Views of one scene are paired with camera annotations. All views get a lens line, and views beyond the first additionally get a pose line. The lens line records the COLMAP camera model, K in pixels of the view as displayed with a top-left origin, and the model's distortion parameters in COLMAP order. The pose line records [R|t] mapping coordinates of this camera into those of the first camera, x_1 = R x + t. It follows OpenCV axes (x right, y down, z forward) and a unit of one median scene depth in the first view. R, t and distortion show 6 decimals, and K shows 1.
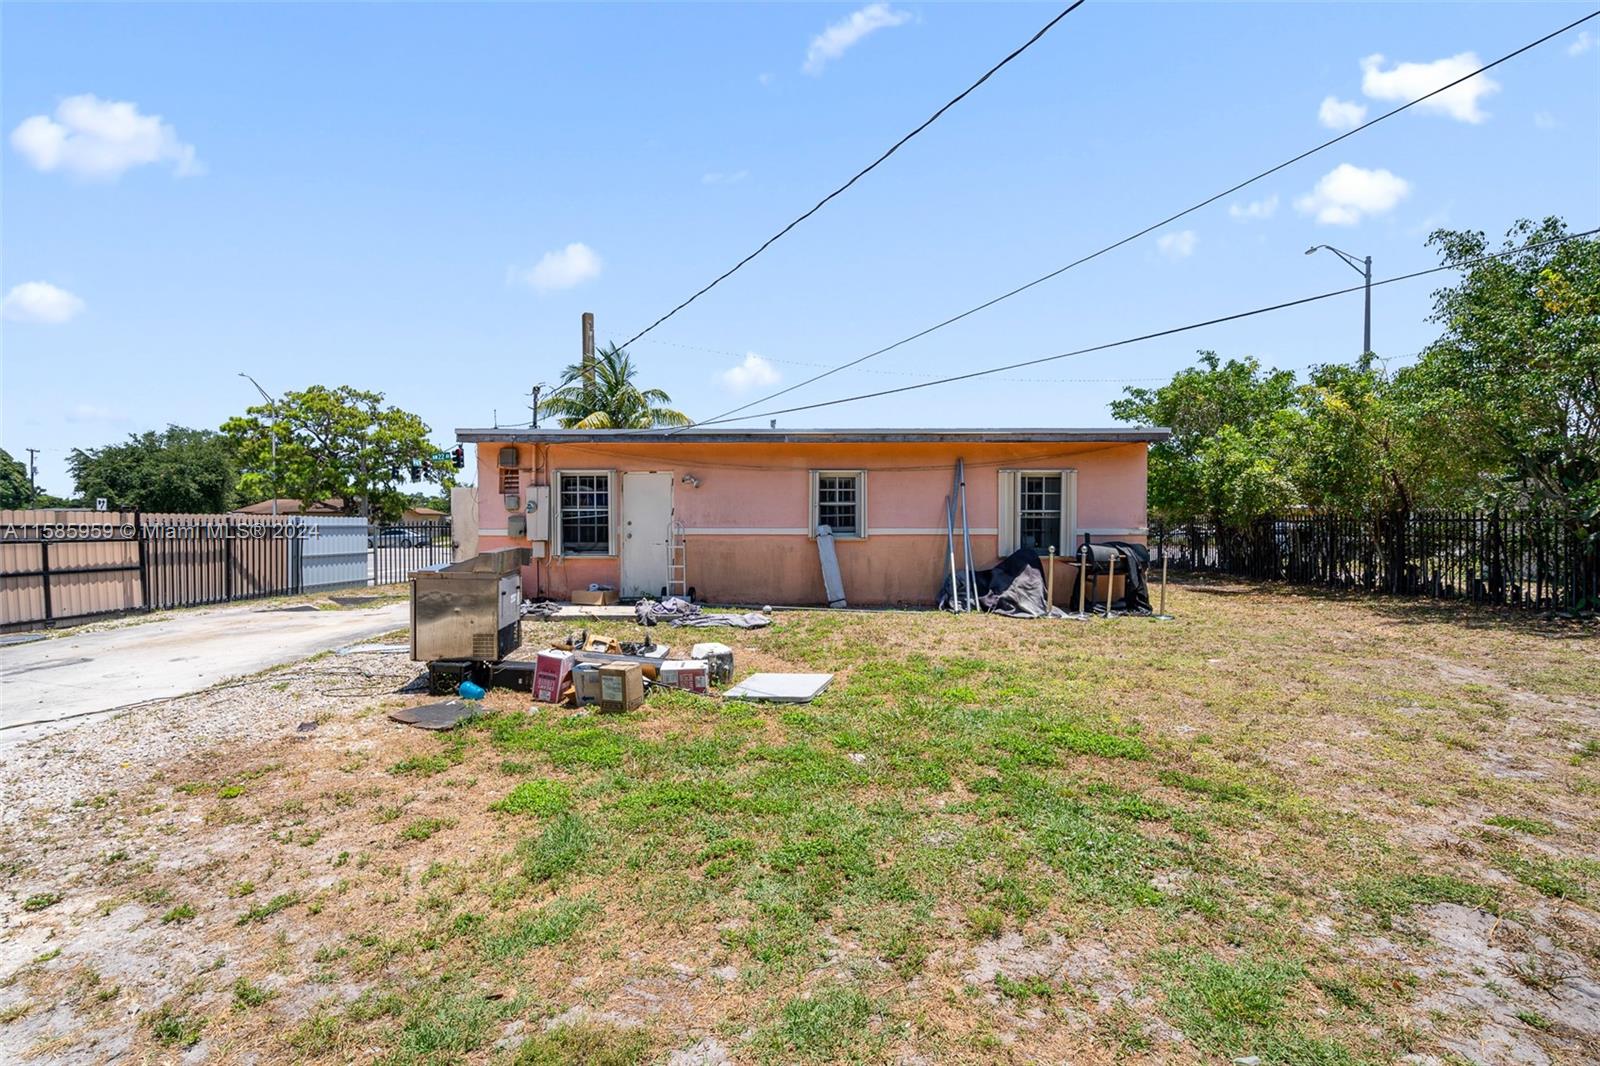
lens RADIAL K [[735.1, 0, 794.0], [0, 735.1, 533.9], [0, 0, 1]] dist [0.001083, 0.000516]
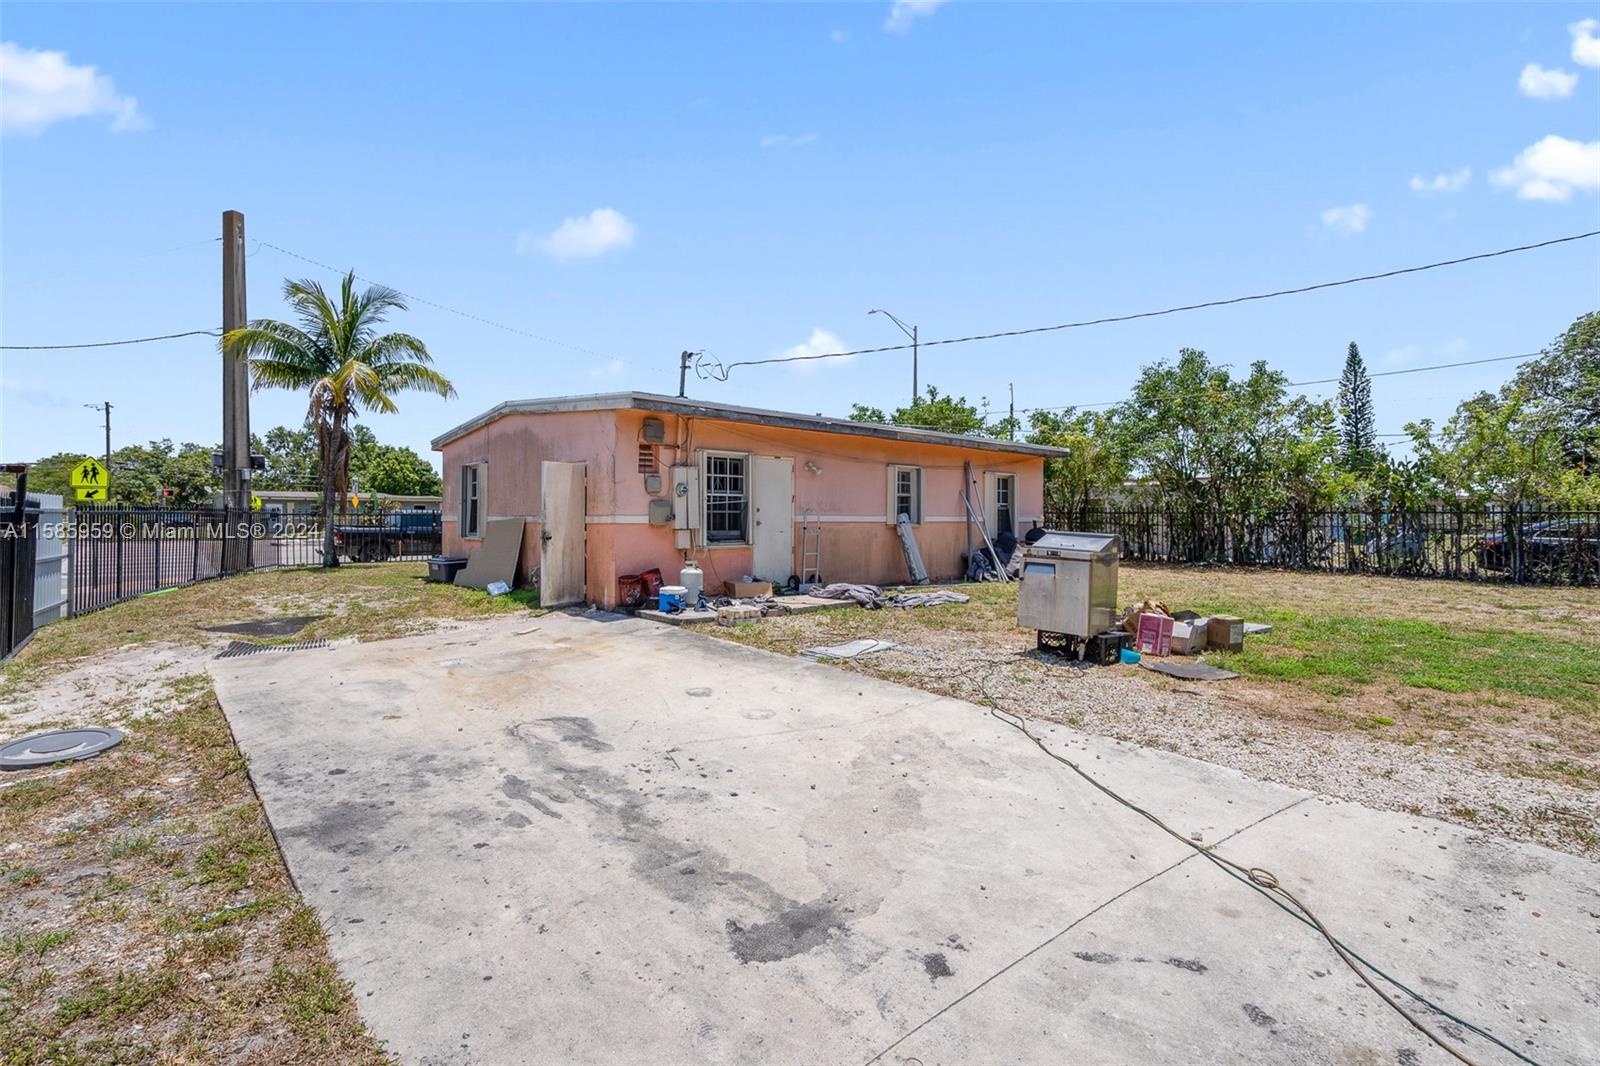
lens RADIAL K [[723.1, 0, 799.6], [0, 723.1, 516.7], [0, 0, 1]] dist [-0.000973, -0.000165]
pose [[0.743511, 0.002856, 0.668717, -0.811902], [0.000499, 0.999988, -0.004826, -0.001585], [-0.668723, 0.003922, 0.743501, 0.273861]]
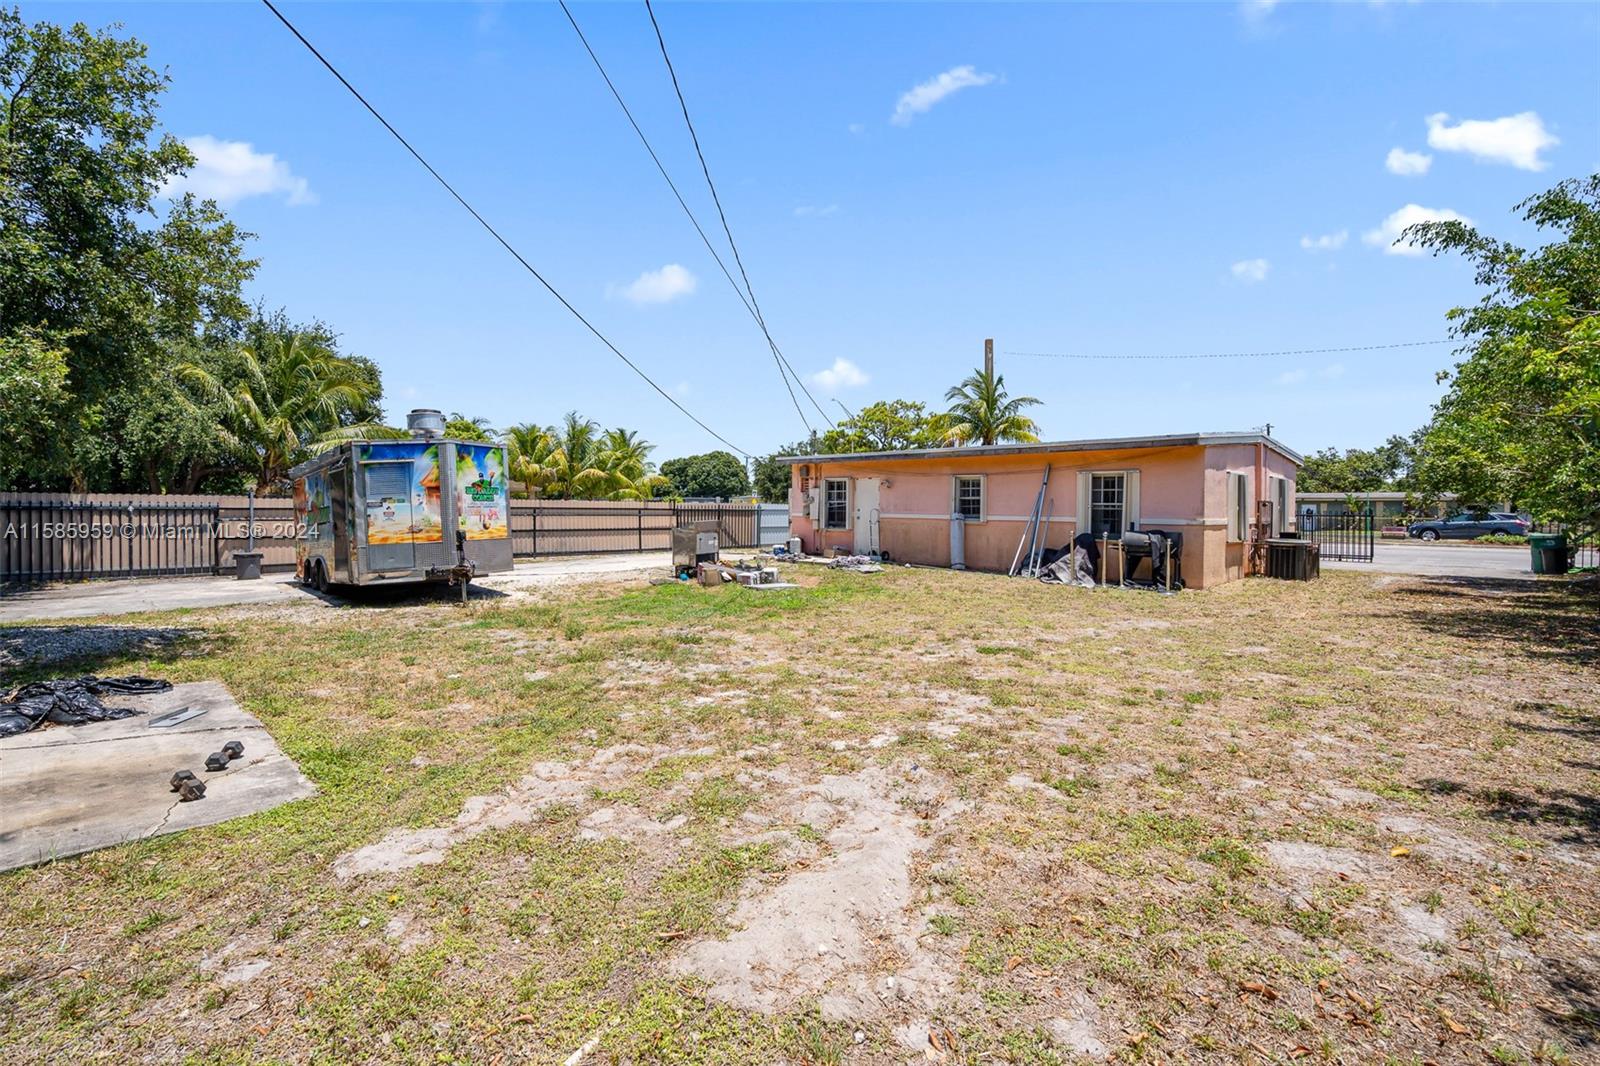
lens RADIAL K [[735.1, 0, 794.0], [0, 735.1, 533.9], [0, 0, 1]] dist [0.001083, 0.000516]
pose [[0.713886, 0.033799, -0.699446, 0.821102], [-0.017347, 0.999382, 0.030588, -0.009258], [0.700048, -0.009702, 0.714030, -0.265869]]
